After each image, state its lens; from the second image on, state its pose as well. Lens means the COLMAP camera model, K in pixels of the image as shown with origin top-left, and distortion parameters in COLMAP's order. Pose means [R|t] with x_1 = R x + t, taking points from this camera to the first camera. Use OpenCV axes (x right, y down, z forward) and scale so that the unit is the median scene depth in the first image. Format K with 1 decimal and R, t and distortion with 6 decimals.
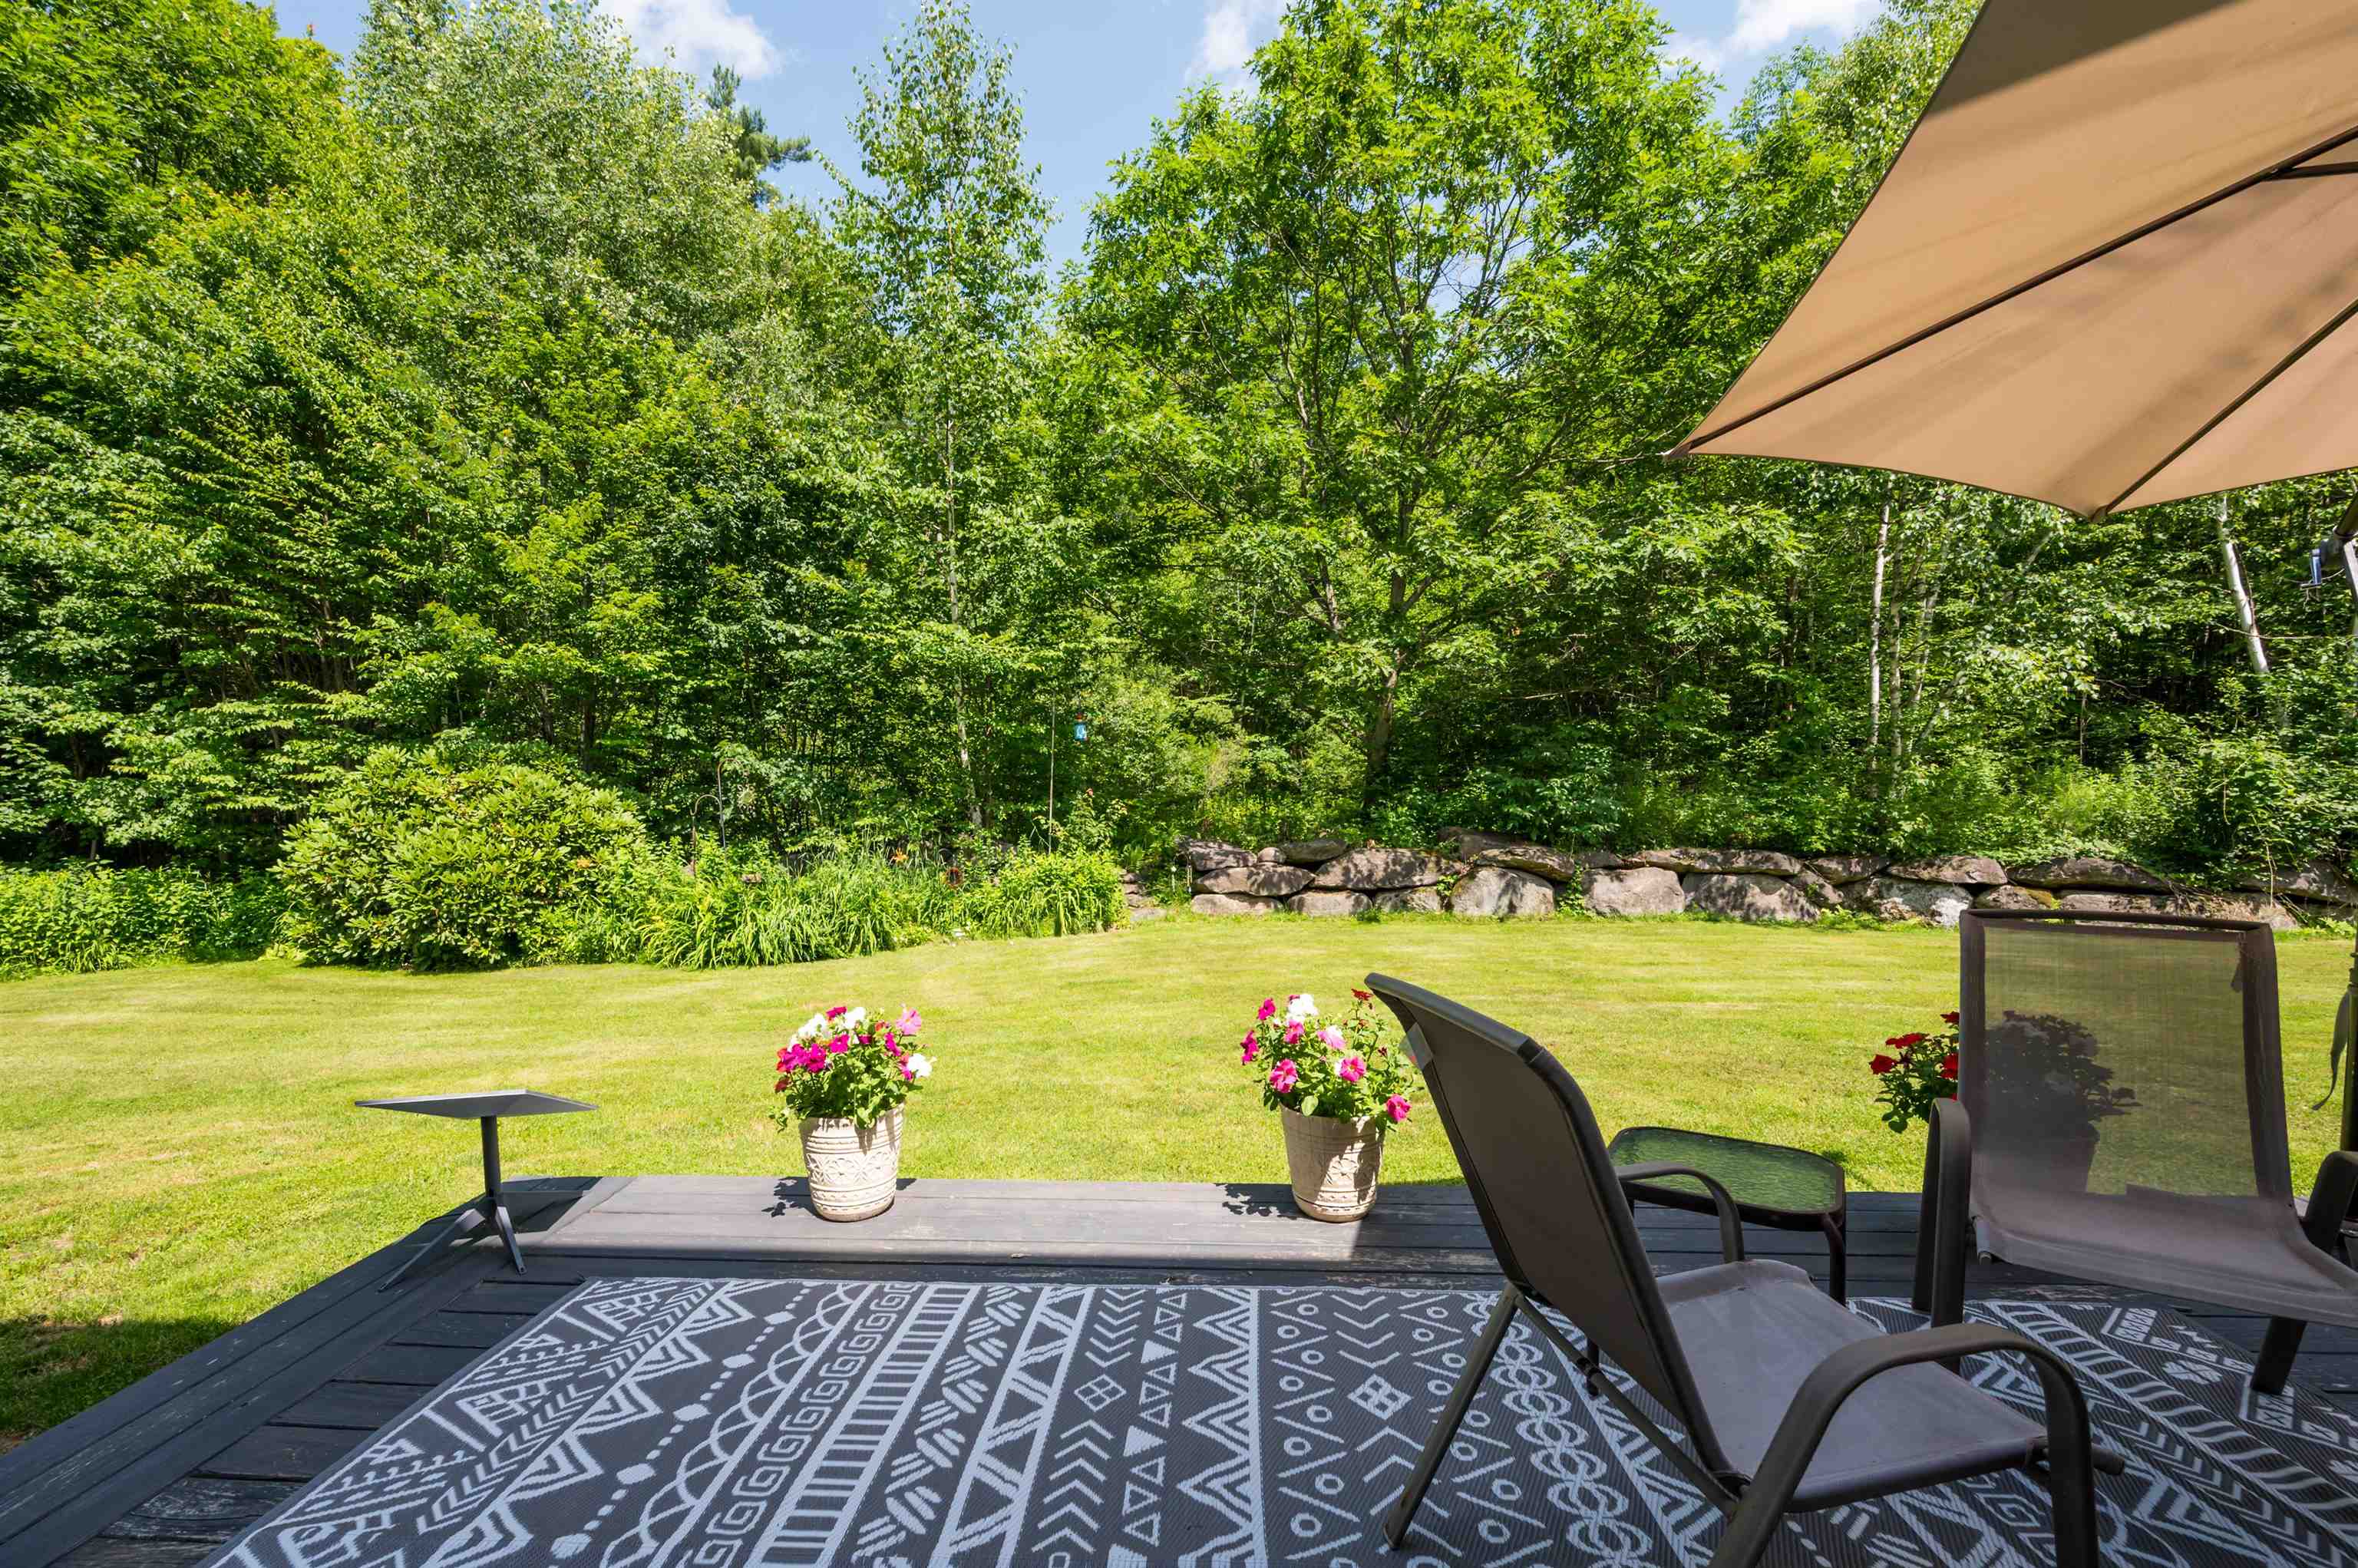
lens RADIAL K [[955.6, 0, 1141.0], [0, 955.6, 869.1], [0, 0, 1]] dist [0.001958, -0.001099]
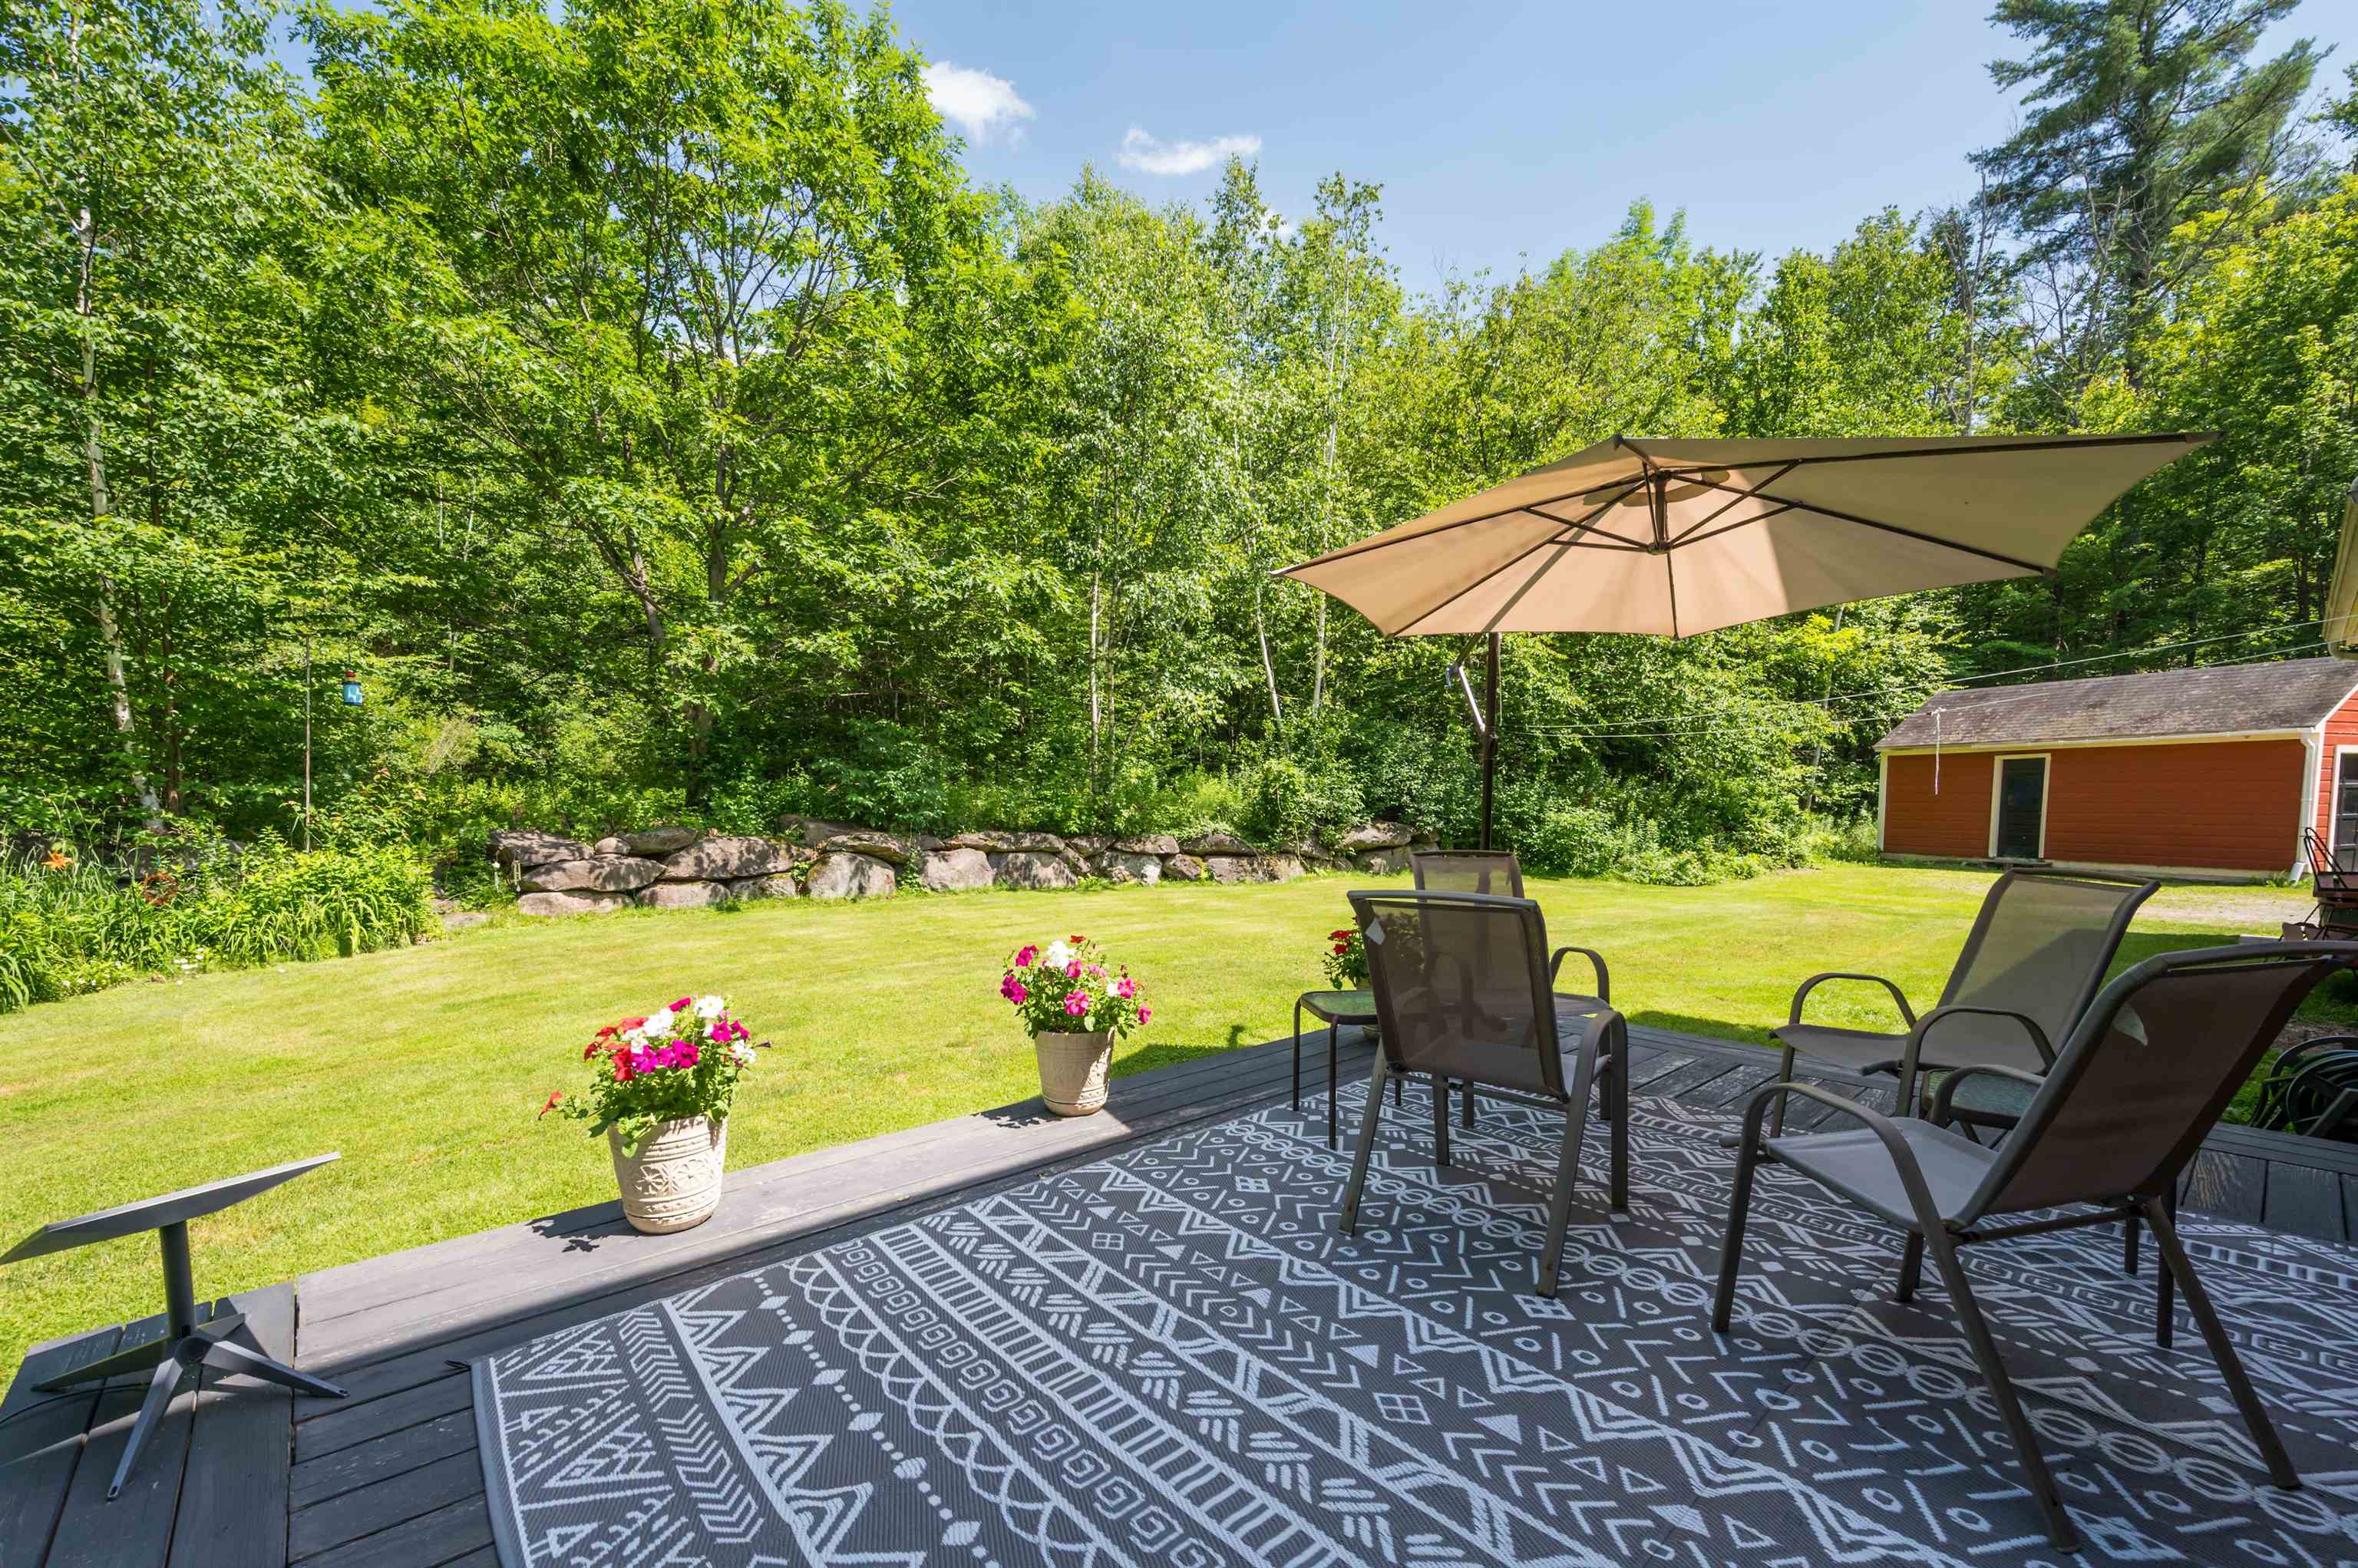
lens RADIAL K [[955.6, 0, 1117.8], [0, 955.6, 864.0], [0, 0, 1]] dist [0.001958, -0.001099]
pose [[0.731135, -0.037477, 0.681202, -0.148006], [0.034266, 0.999247, 0.018196, 0.002468], [-0.681371, 0.010038, 0.731869, 0.006638]]
